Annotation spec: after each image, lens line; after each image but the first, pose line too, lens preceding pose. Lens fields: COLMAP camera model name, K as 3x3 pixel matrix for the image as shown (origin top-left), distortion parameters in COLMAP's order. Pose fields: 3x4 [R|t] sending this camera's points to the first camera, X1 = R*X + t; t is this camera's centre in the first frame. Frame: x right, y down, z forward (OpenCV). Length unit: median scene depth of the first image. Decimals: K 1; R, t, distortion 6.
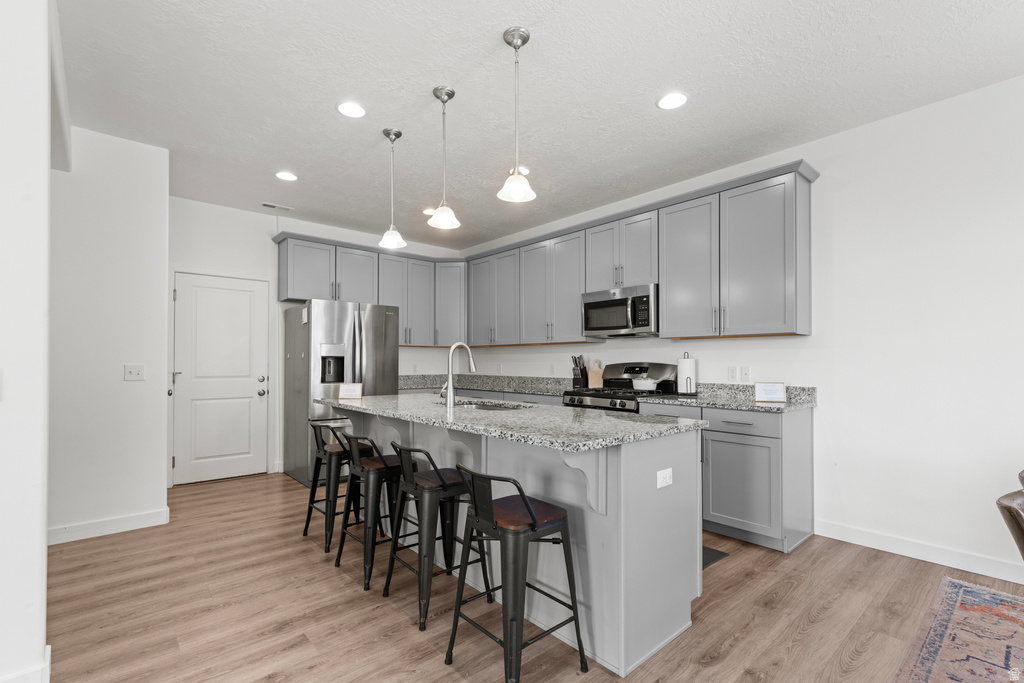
lens RADIAL K [[472.0, 0, 506.0], [0, 472.0, 361.6], [0, 0, 1]] dist [0.001376, 0.000501]
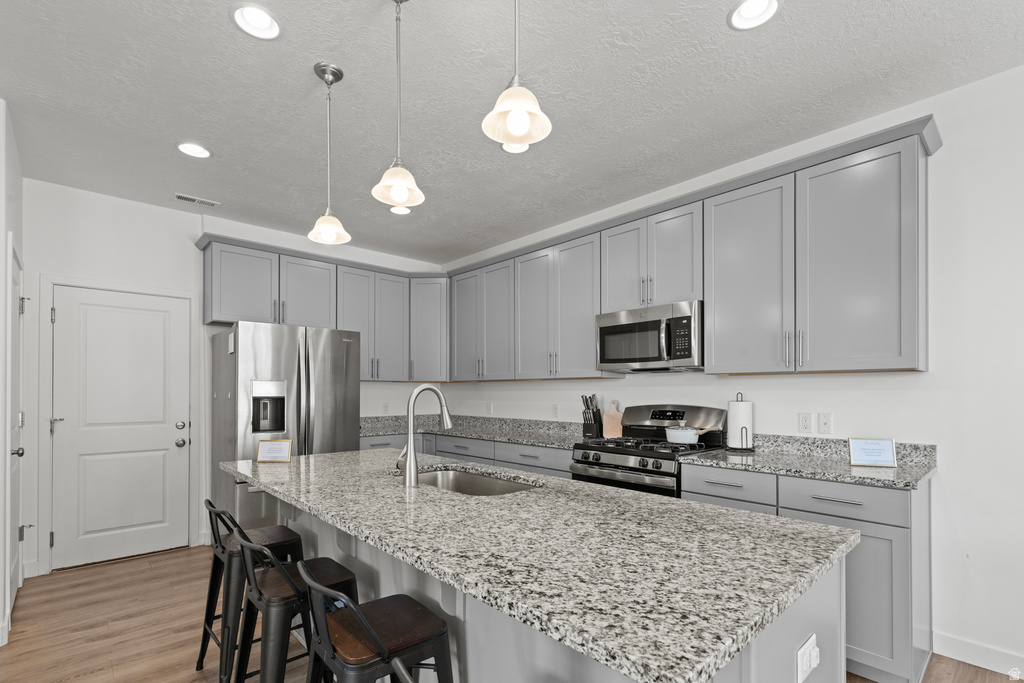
lens RADIAL K [[484.4, 0, 508.7], [0, 484.4, 391.1], [0, 0, 1]] dist [-0.000621, 0.000005]
pose [[0.999708, -0.000948, 0.024134, -0.000622], [0.000953, 1.000000, -0.000191, -0.022085], [-0.024134, 0.000214, 0.999709, 0.236613]]
